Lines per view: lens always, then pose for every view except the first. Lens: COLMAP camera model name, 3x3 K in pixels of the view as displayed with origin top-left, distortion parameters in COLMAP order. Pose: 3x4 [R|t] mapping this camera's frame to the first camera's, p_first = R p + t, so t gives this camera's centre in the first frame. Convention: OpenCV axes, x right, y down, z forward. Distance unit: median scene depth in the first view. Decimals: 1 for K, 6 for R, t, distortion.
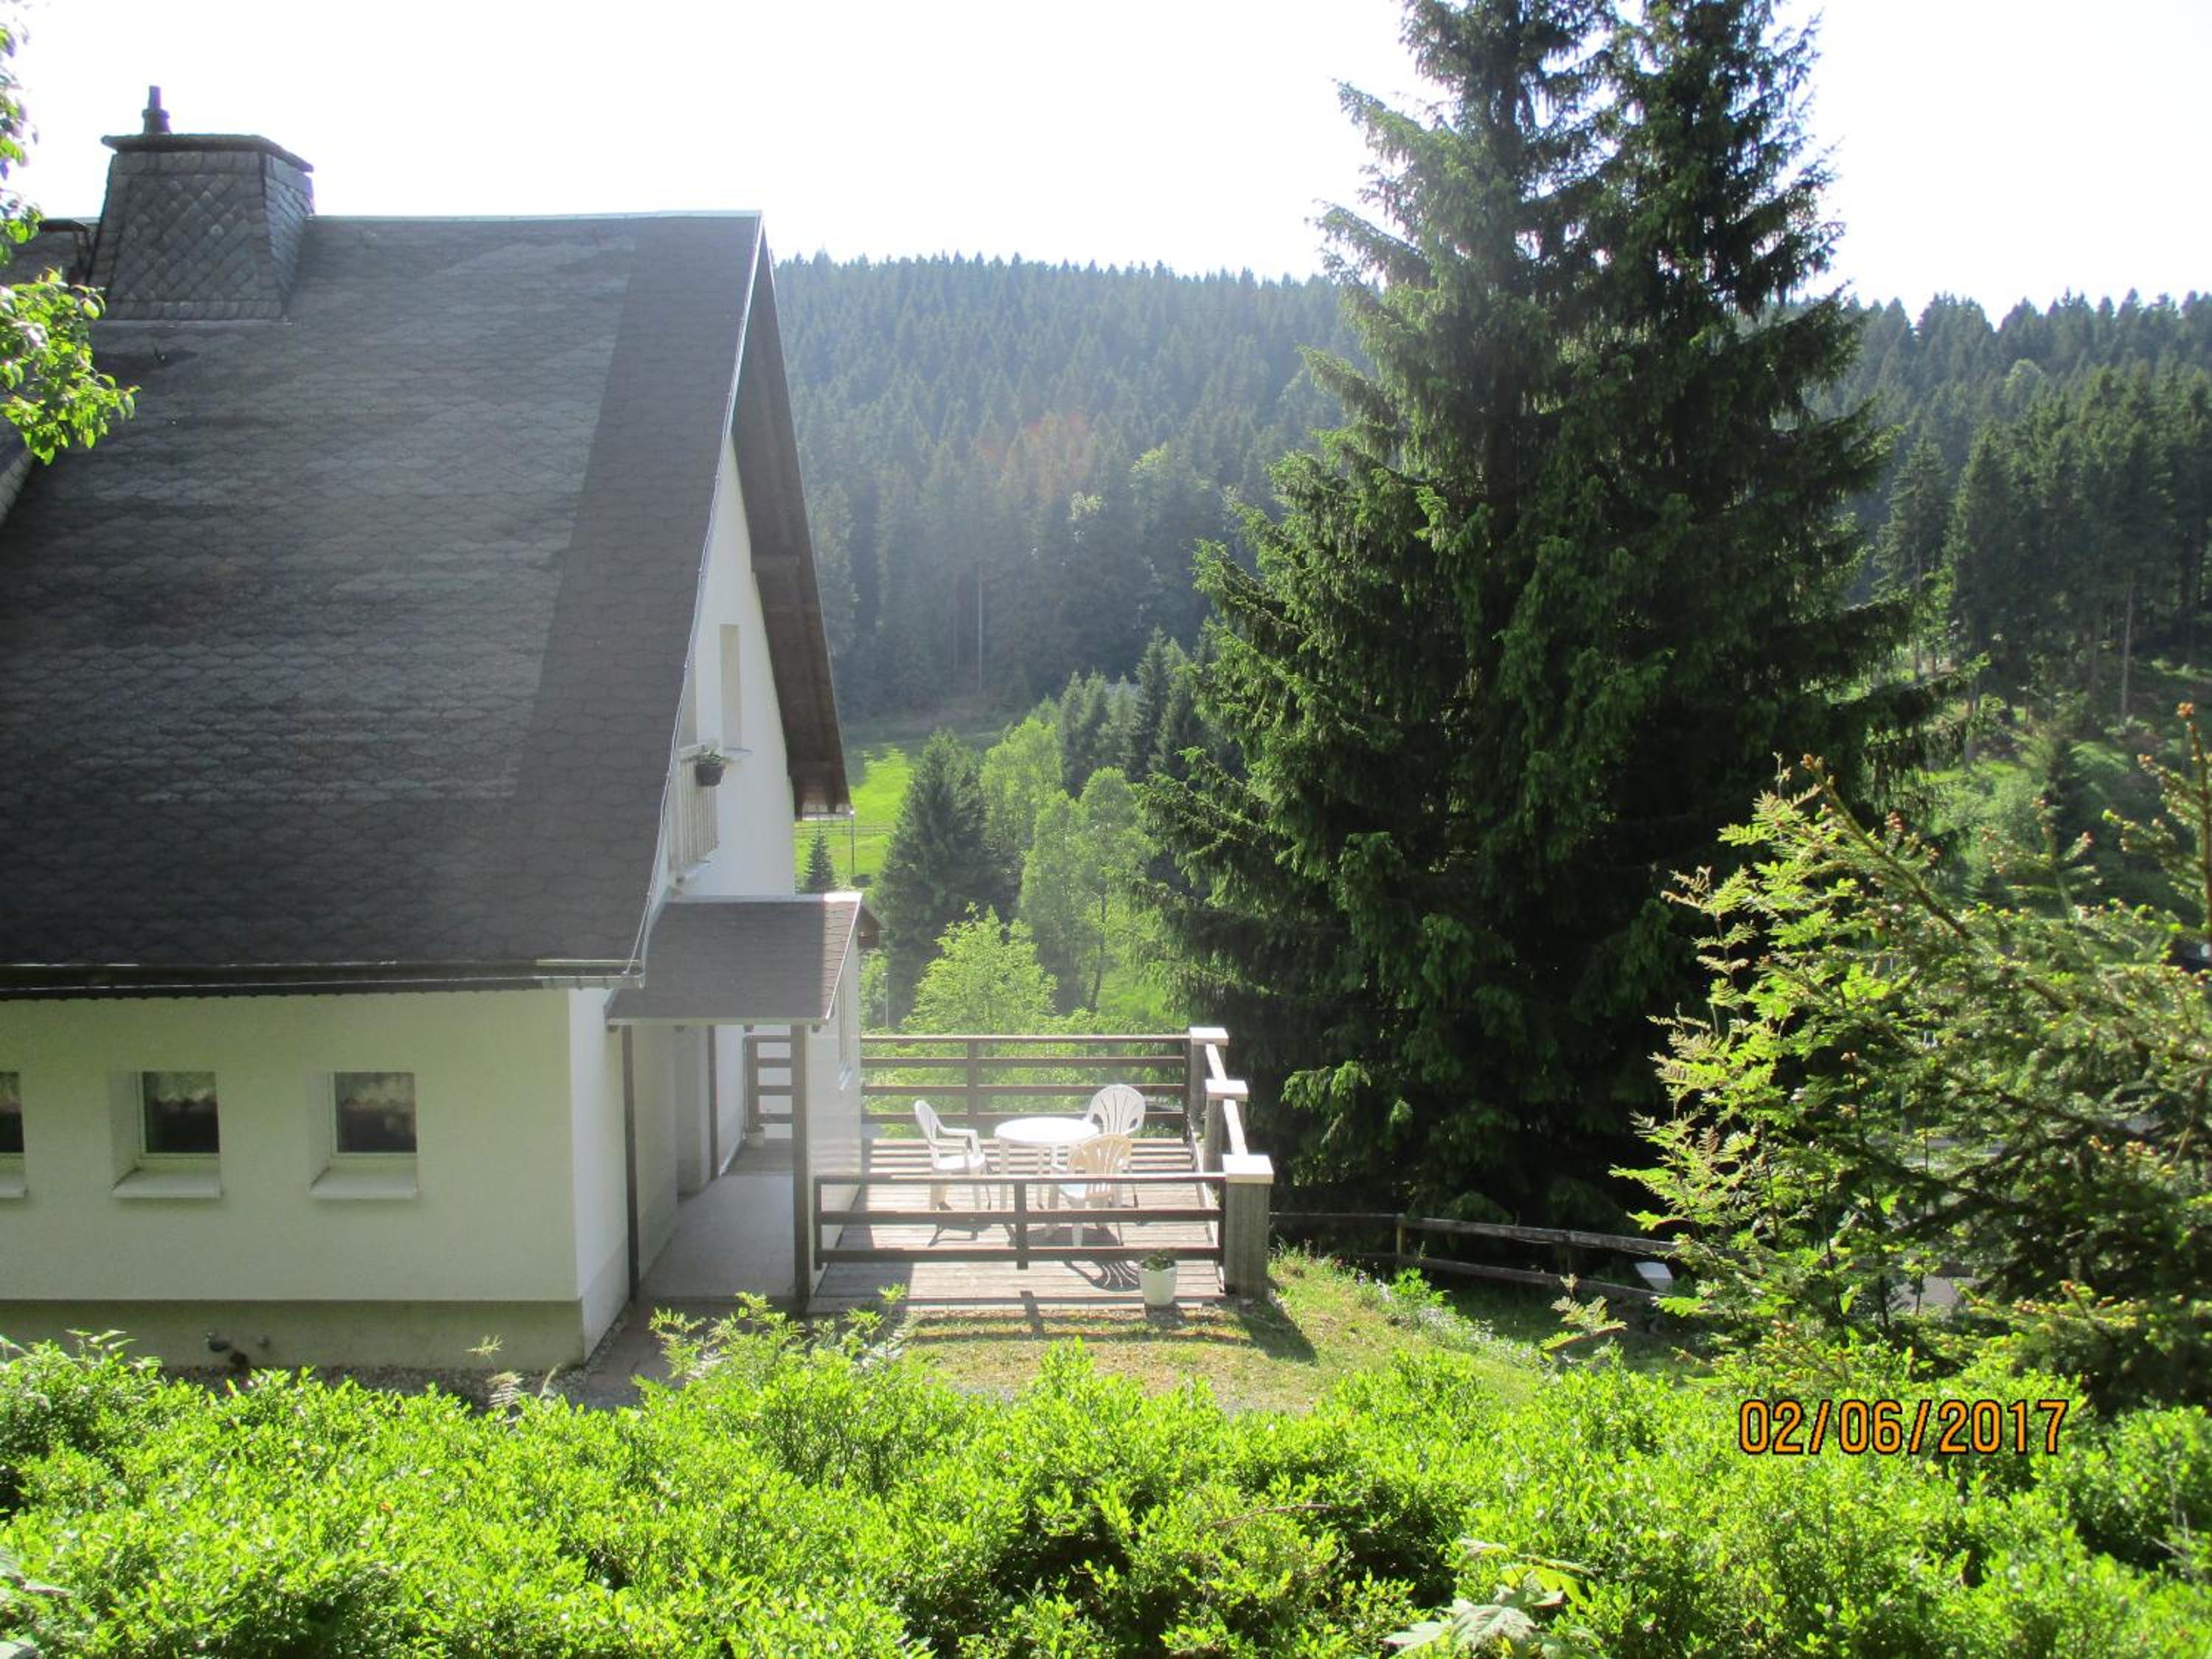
lens RADIAL K [[1627.4, 0, 1106.0], [0, 1627.4, 829.5], [0, 0, 1]] dist [-0.005208, -0.002195]
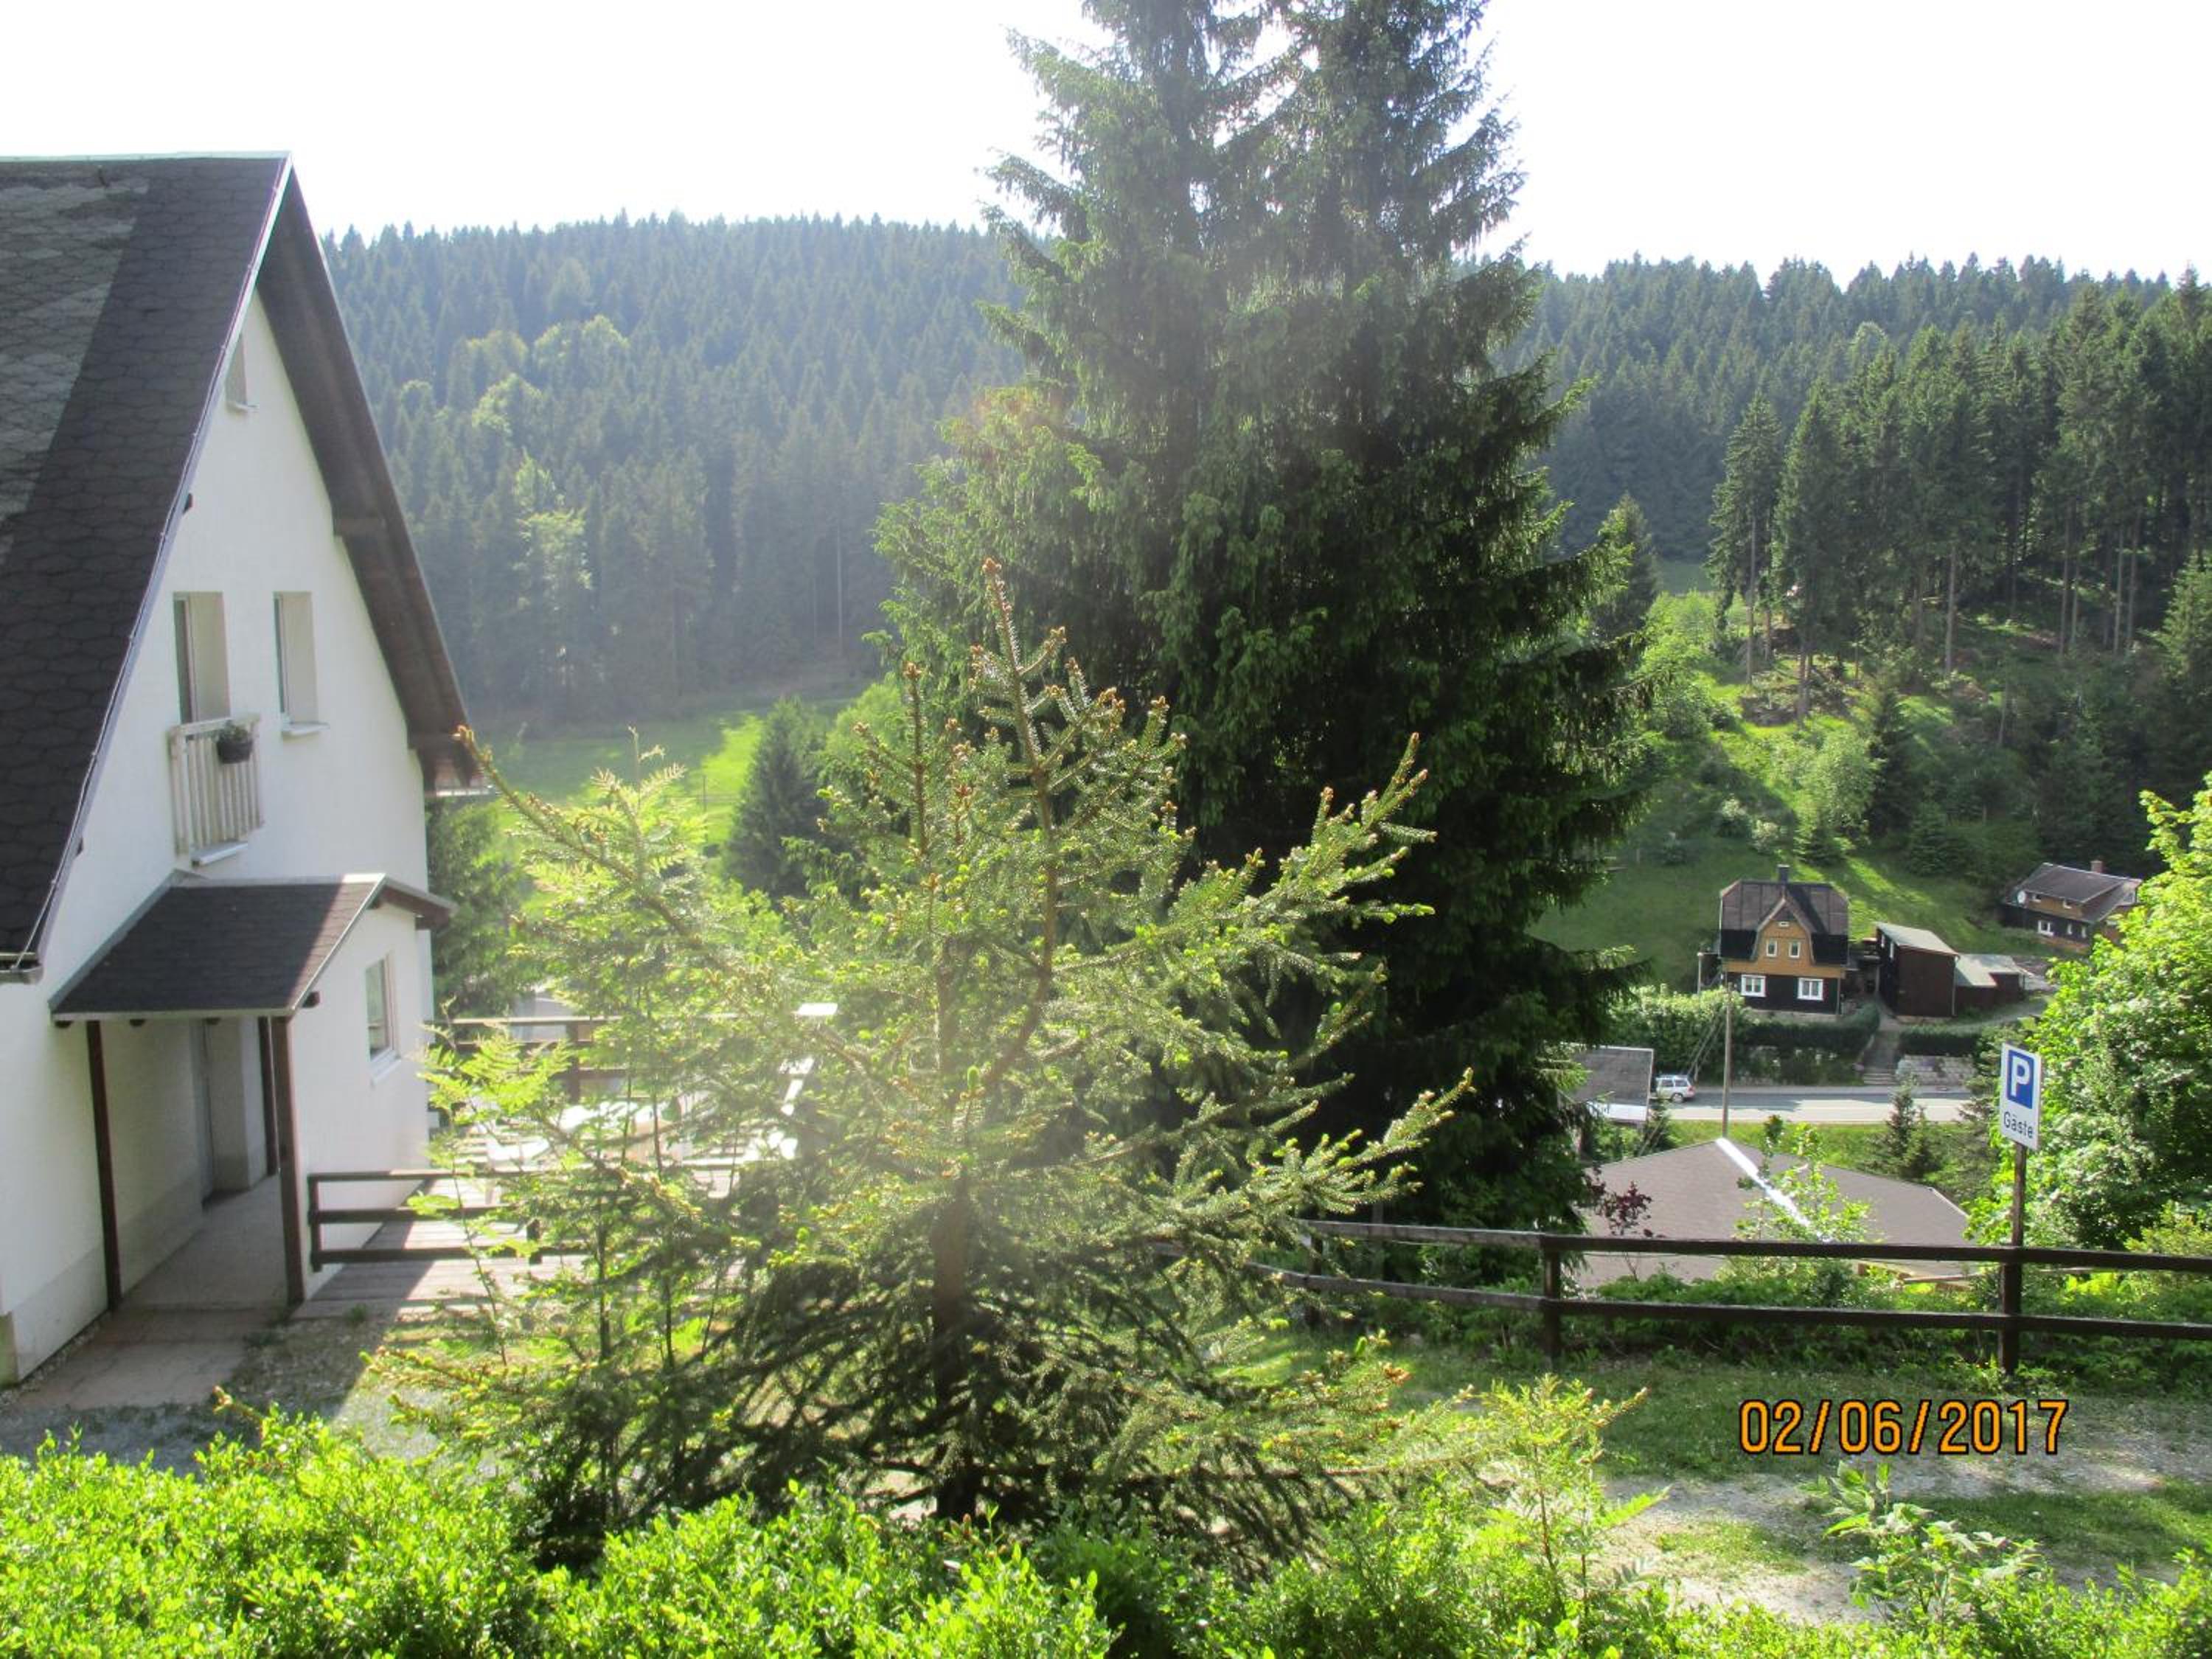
lens RADIAL K [[1608.9, 0, 1106.0], [0, 1608.9, 829.5], [0, 0, 1]] dist [-0.010132, -0.002955]
pose [[0.998801, -0.014621, 0.046717, 0.136566], [0.013509, 0.999620, 0.024026, -0.002318], [-0.047050, -0.023366, 0.998619, 0.027254]]
